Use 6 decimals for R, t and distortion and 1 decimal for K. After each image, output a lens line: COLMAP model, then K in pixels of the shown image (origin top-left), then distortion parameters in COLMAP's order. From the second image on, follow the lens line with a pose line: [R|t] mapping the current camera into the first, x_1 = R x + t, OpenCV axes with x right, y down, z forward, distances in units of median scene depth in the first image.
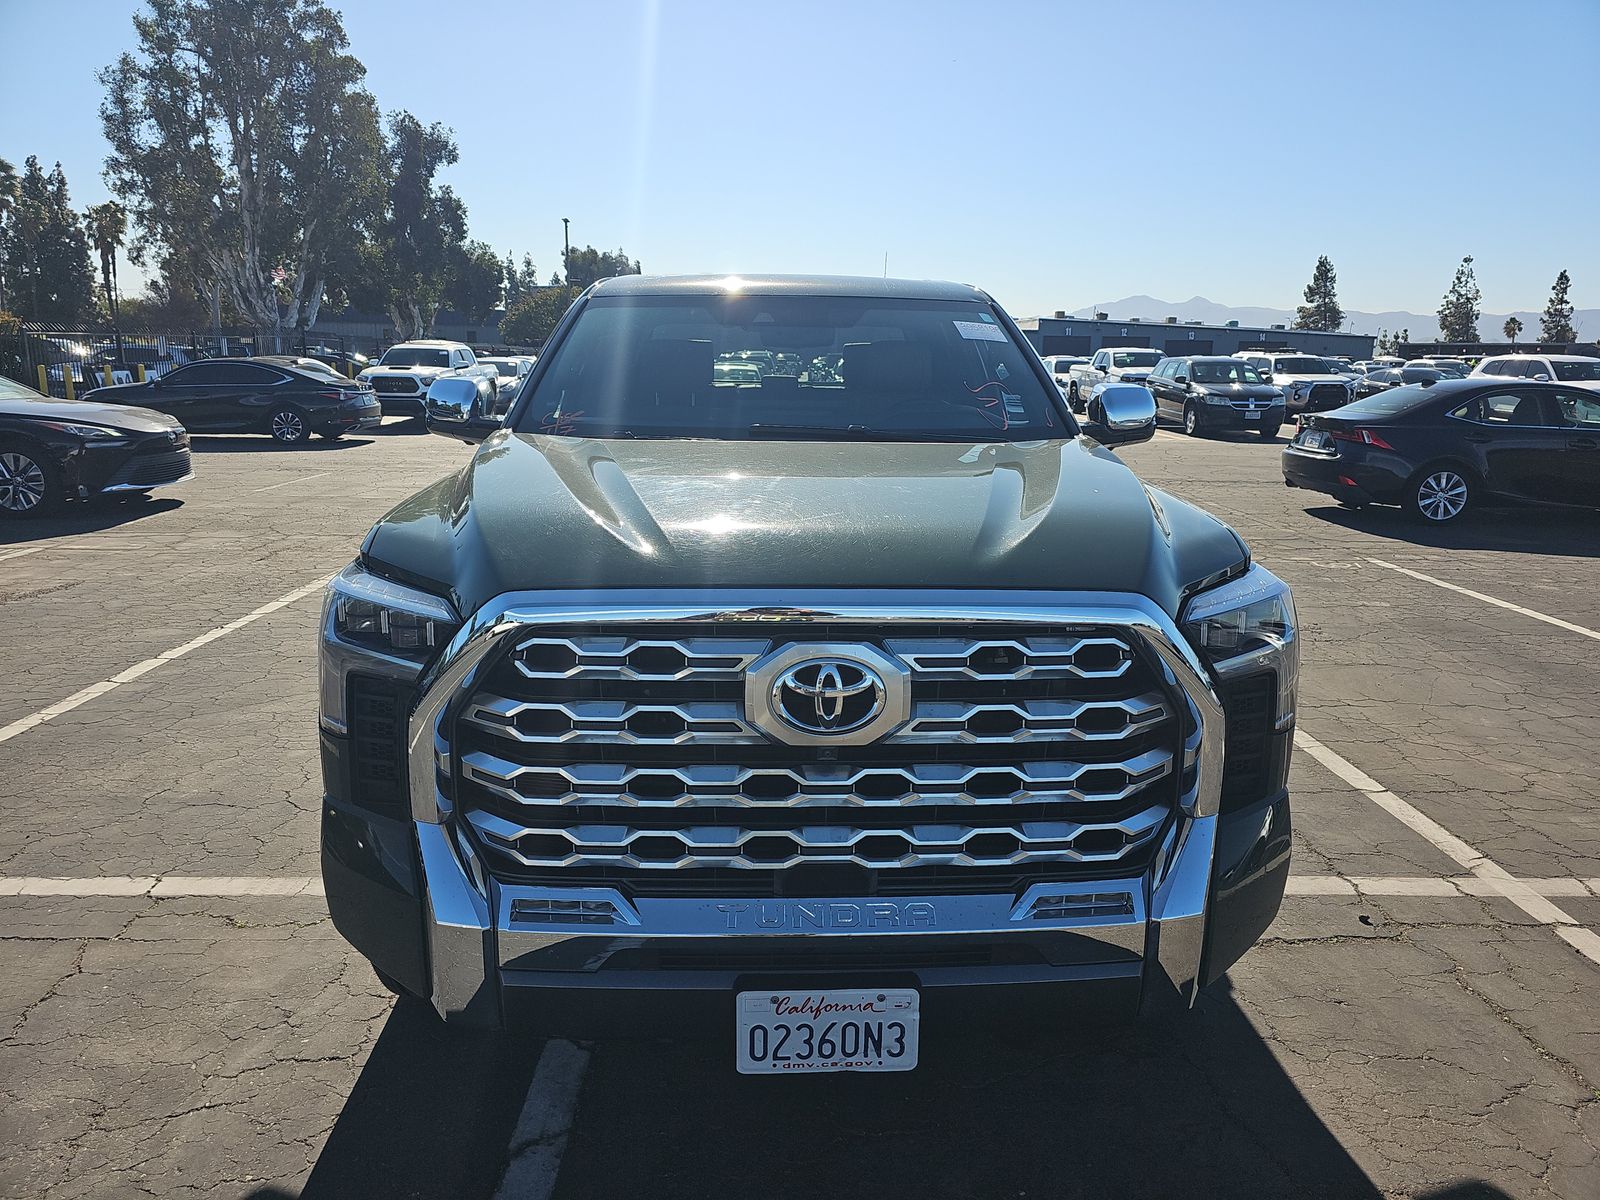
lens RADIAL K [[1064.3, 0, 810.7], [0, 1064.3, 595.6], [0, 0, 1]] dist [0.044953, -0.049558]
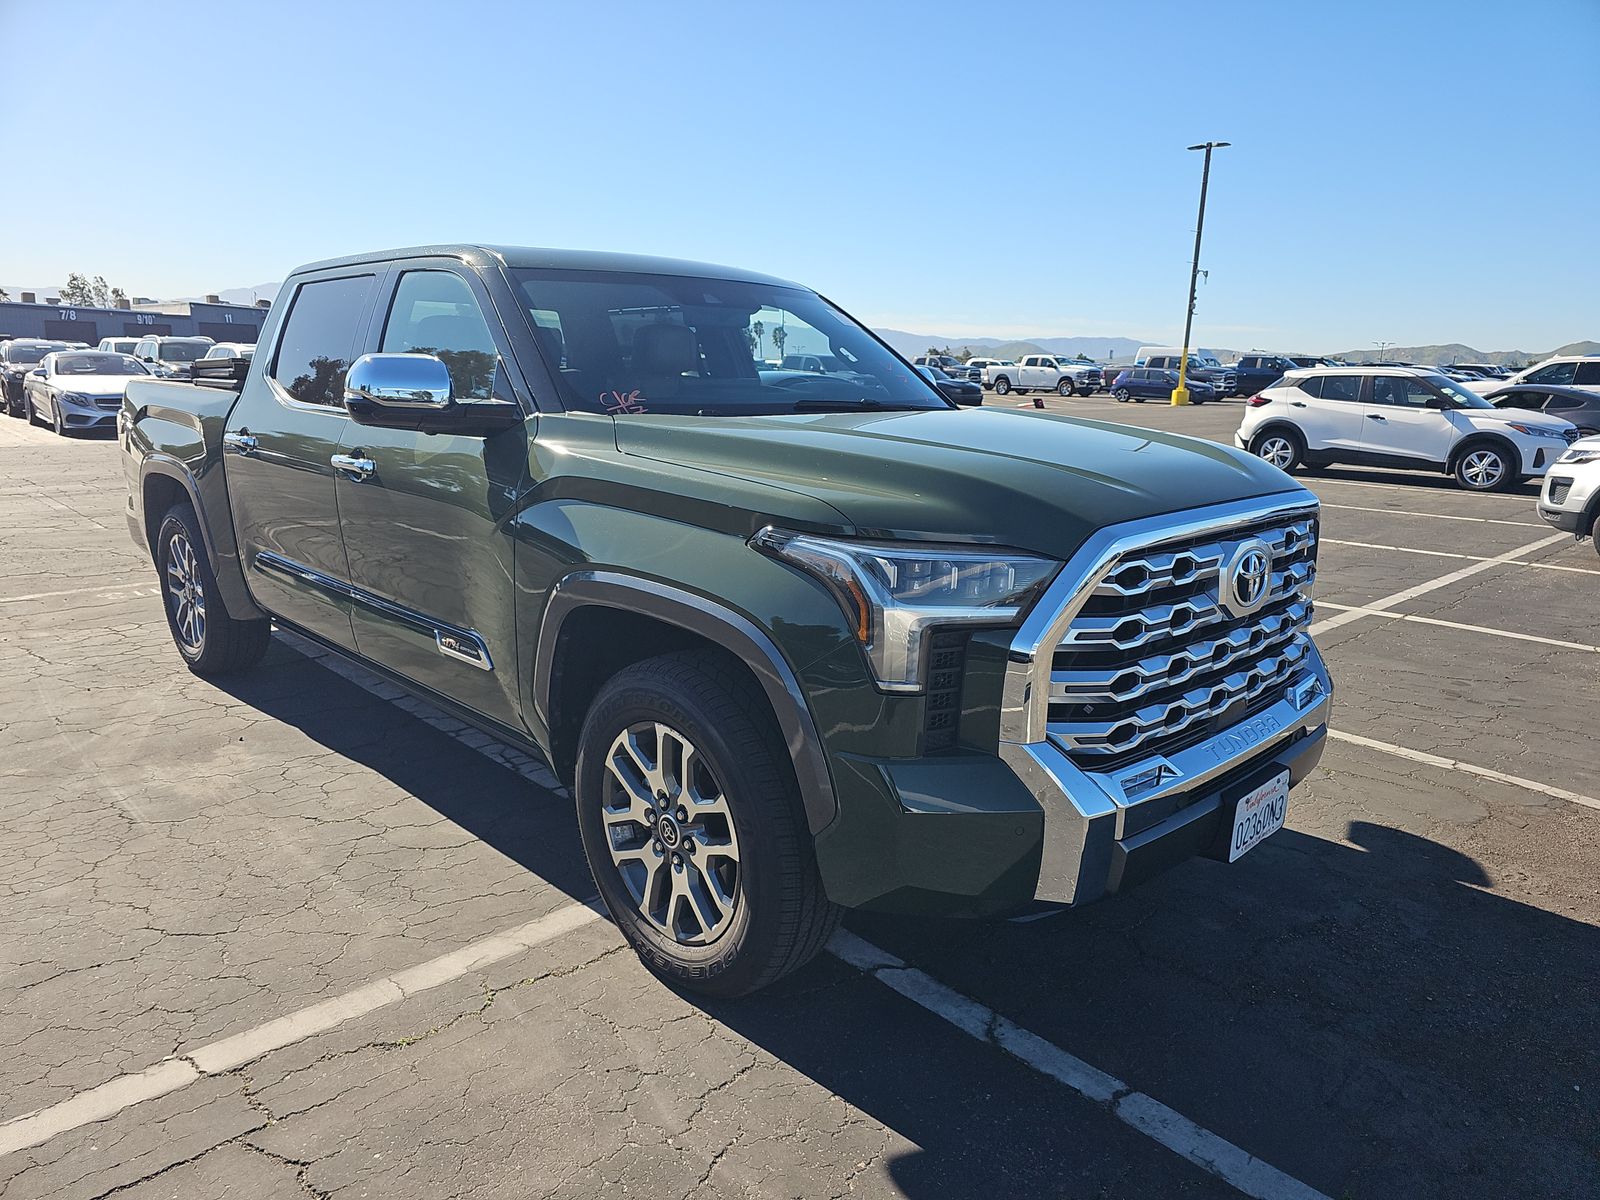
lens RADIAL K [[1064.3, 0, 814.9], [0, 1064.3, 608.7], [0, 0, 1]] dist [0.044953, -0.049558]
pose [[0.740719, -0.152017, 0.654390, -1.164797], [0.140018, 0.987605, 0.070935, -0.040001], [-0.657062, 0.039083, 0.752822, 0.275313]]
